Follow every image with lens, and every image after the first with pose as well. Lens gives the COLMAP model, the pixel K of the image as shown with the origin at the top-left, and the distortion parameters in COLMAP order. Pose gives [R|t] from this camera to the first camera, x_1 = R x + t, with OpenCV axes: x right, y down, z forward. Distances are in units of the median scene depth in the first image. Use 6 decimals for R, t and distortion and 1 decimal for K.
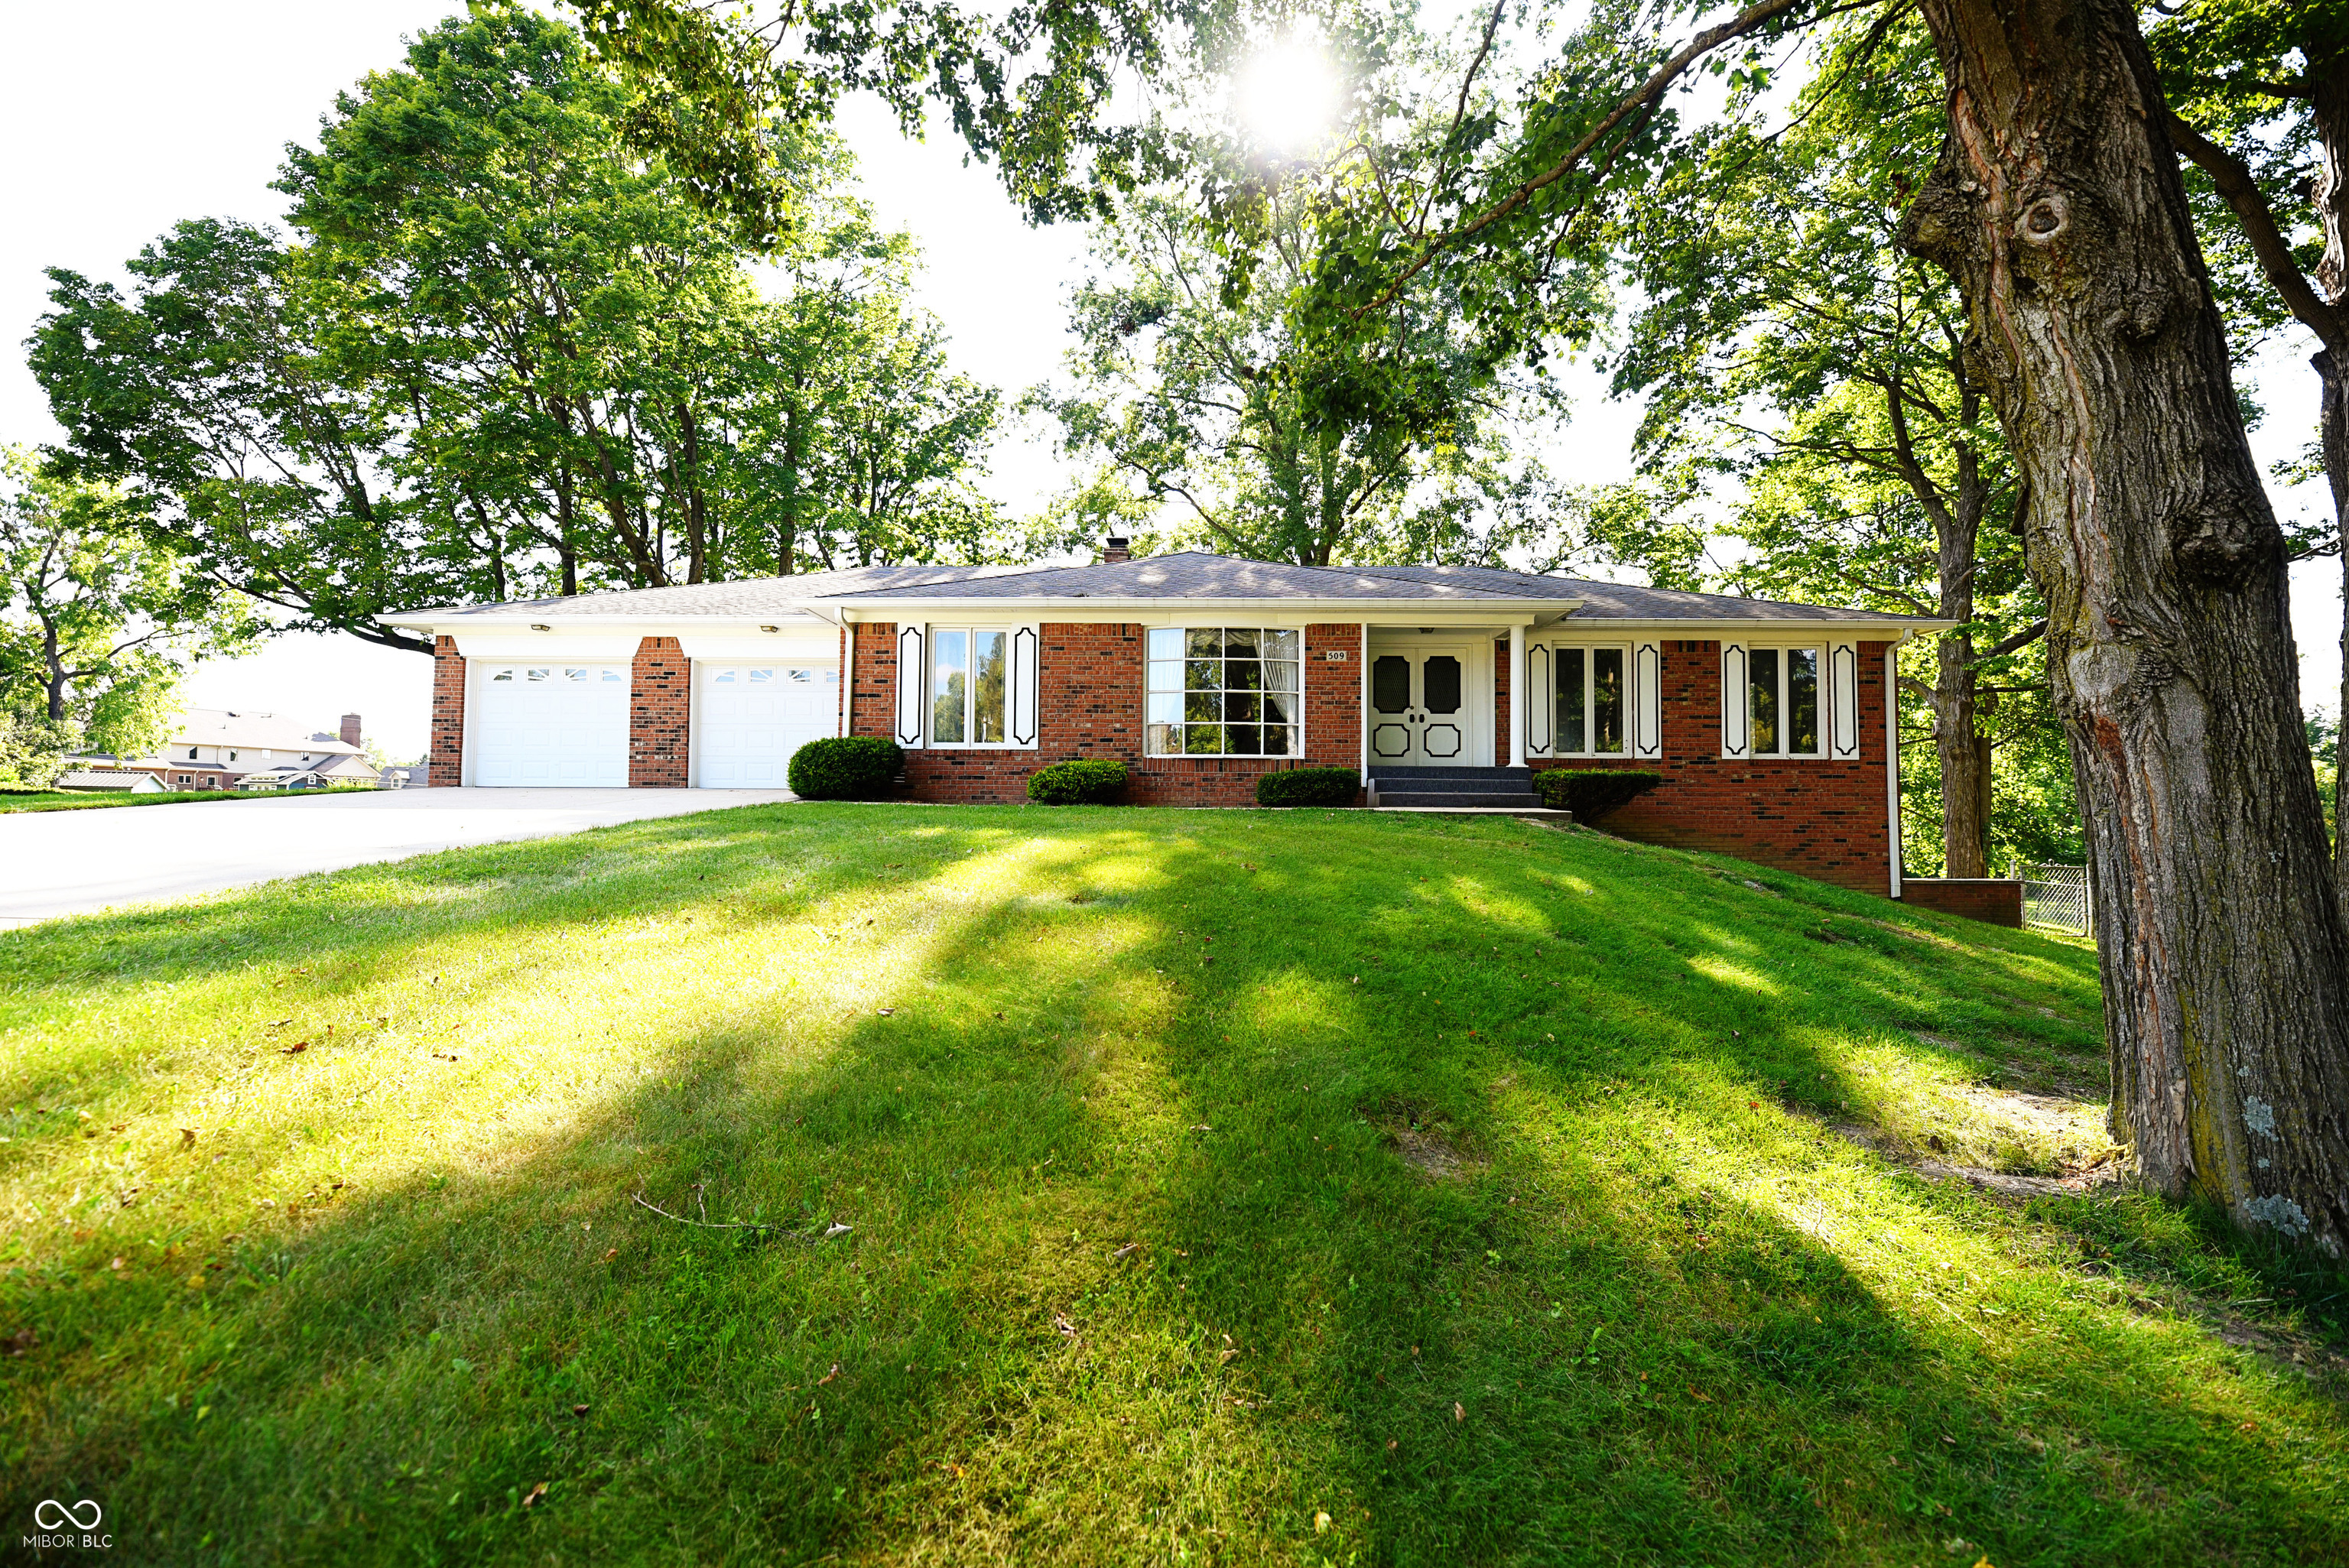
lens RADIAL K [[973.7, 0, 1174.5], [0, 973.7, 784.0], [0, 0, 1]] dist [0.000060, -0.000104]
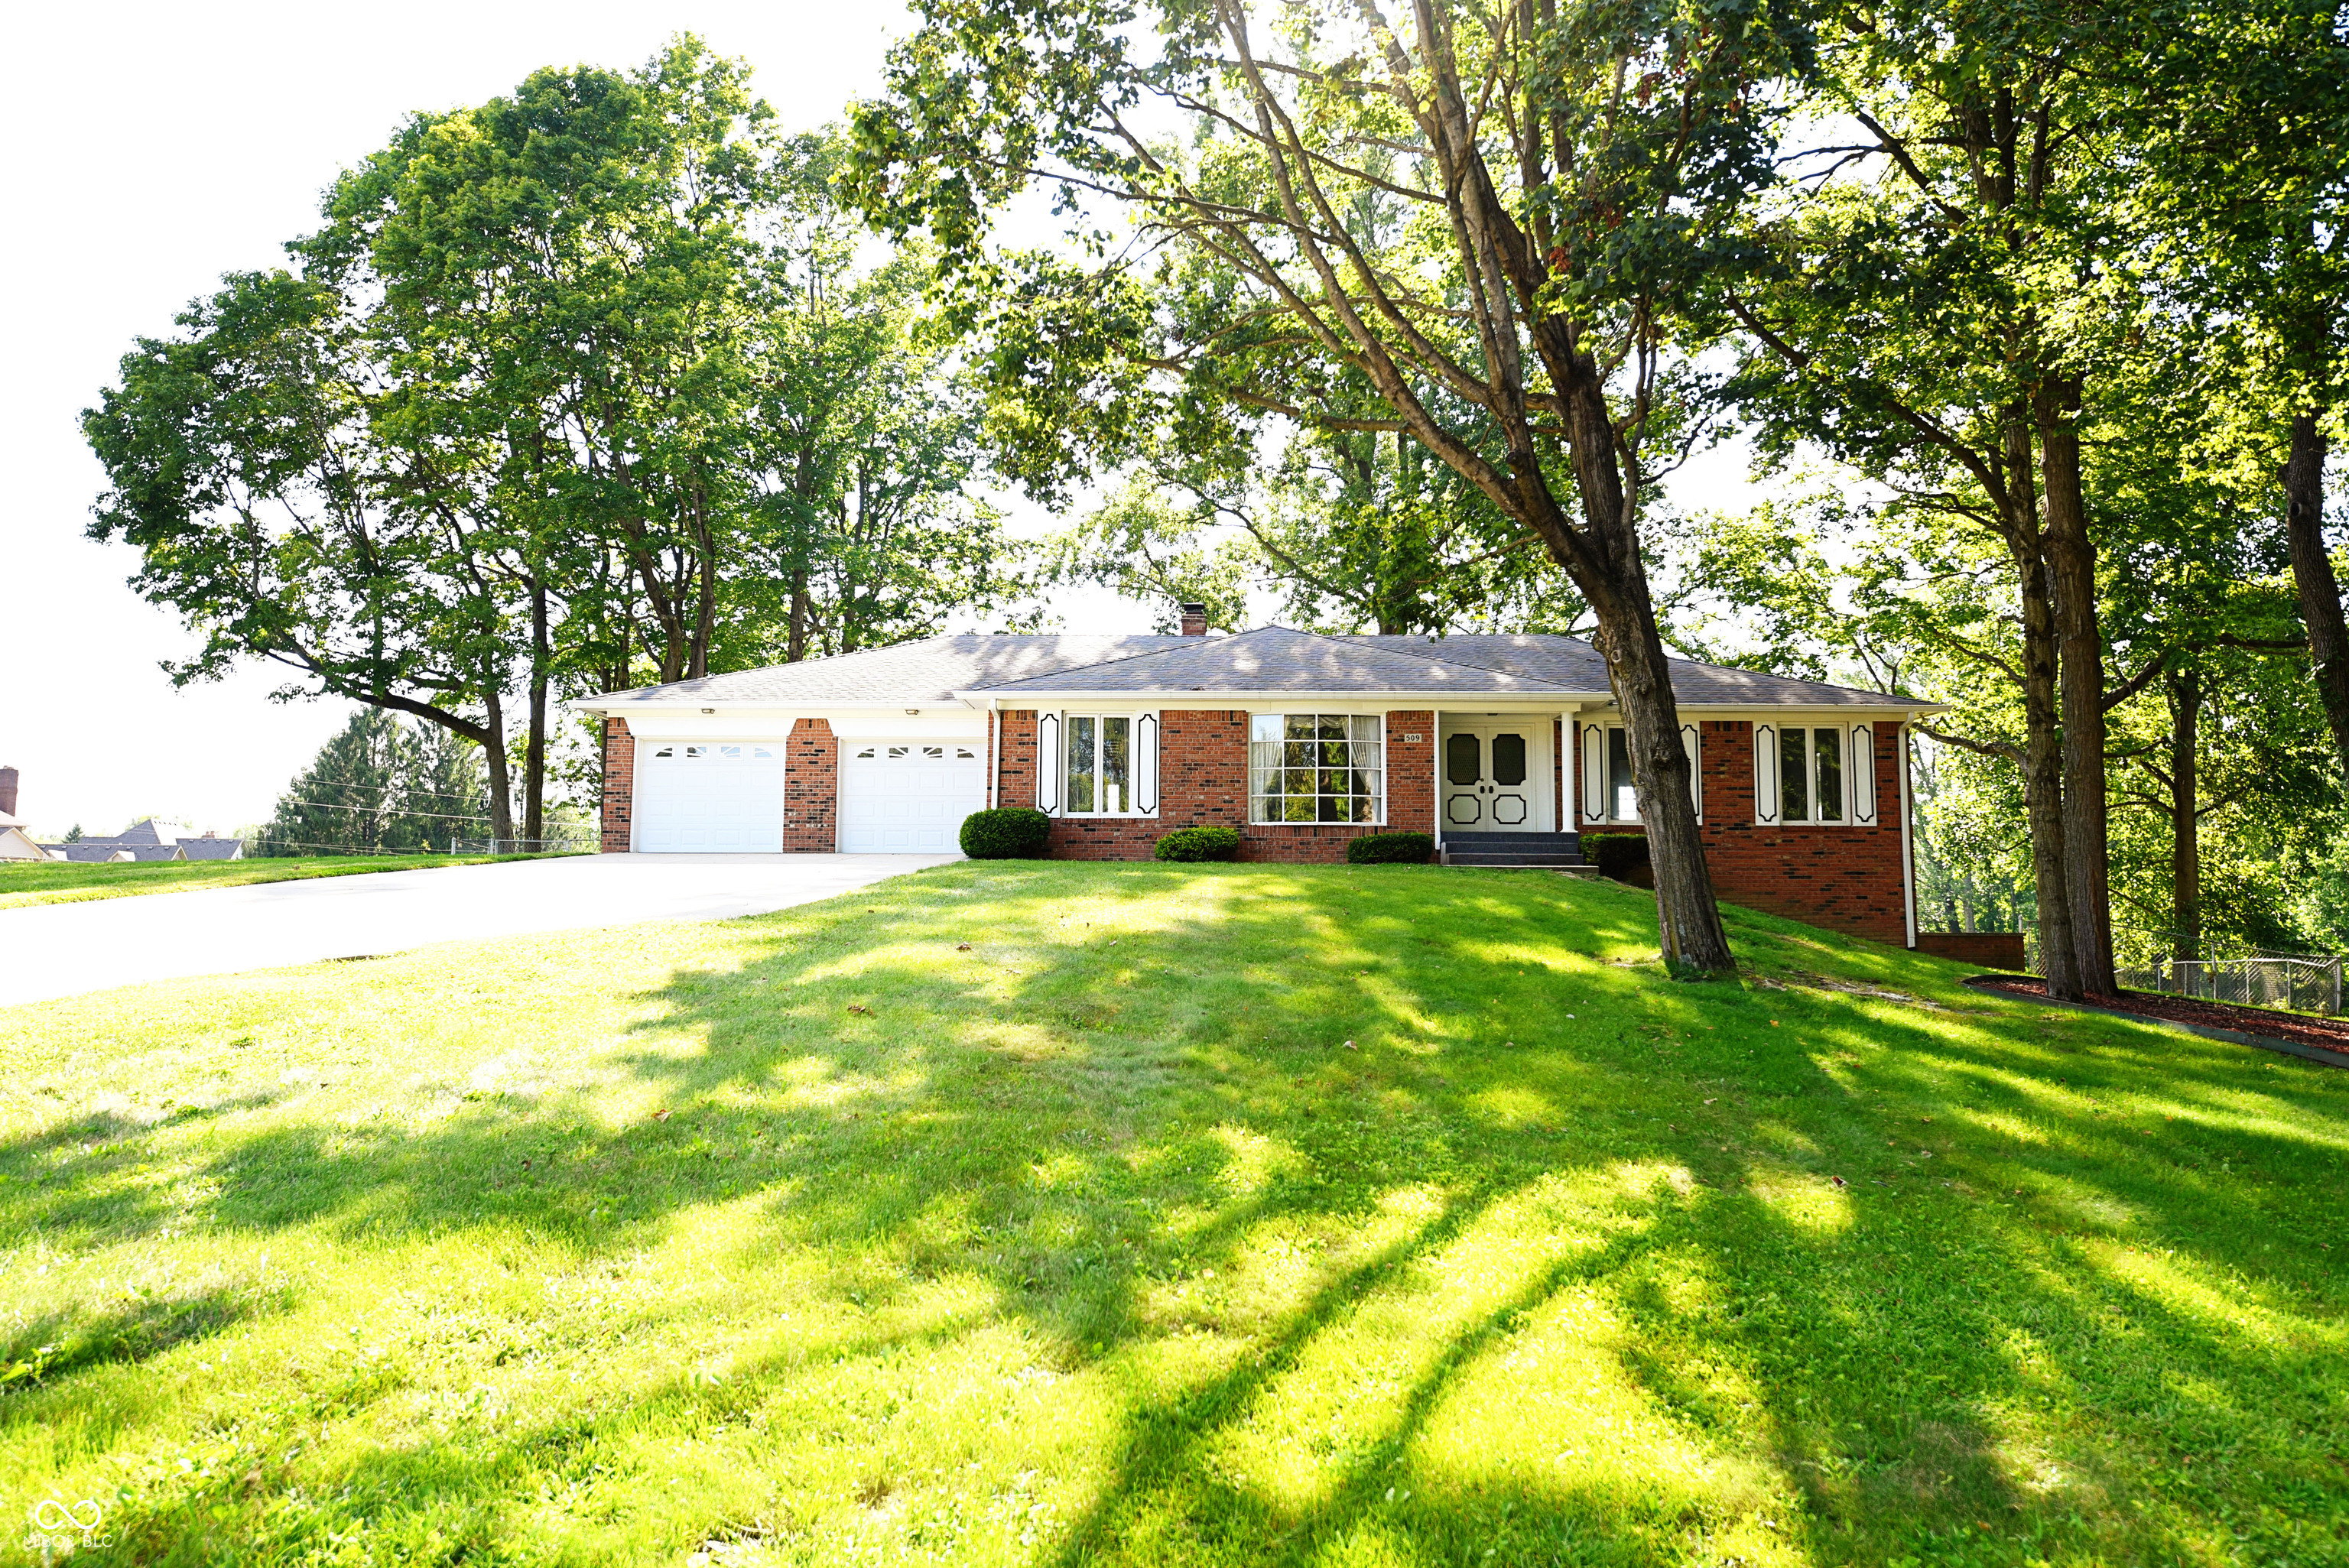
lens RADIAL K [[1517.0, 0, 1174.5], [0, 1517.0, 784.0], [0, 0, 1]] dist [0.003418, 0.001109]
pose [[0.999993, -0.001389, -0.003371, -0.106940], [0.001193, 0.998352, -0.057367, 0.026411], [0.003445, 0.057363, 0.998347, -0.764396]]
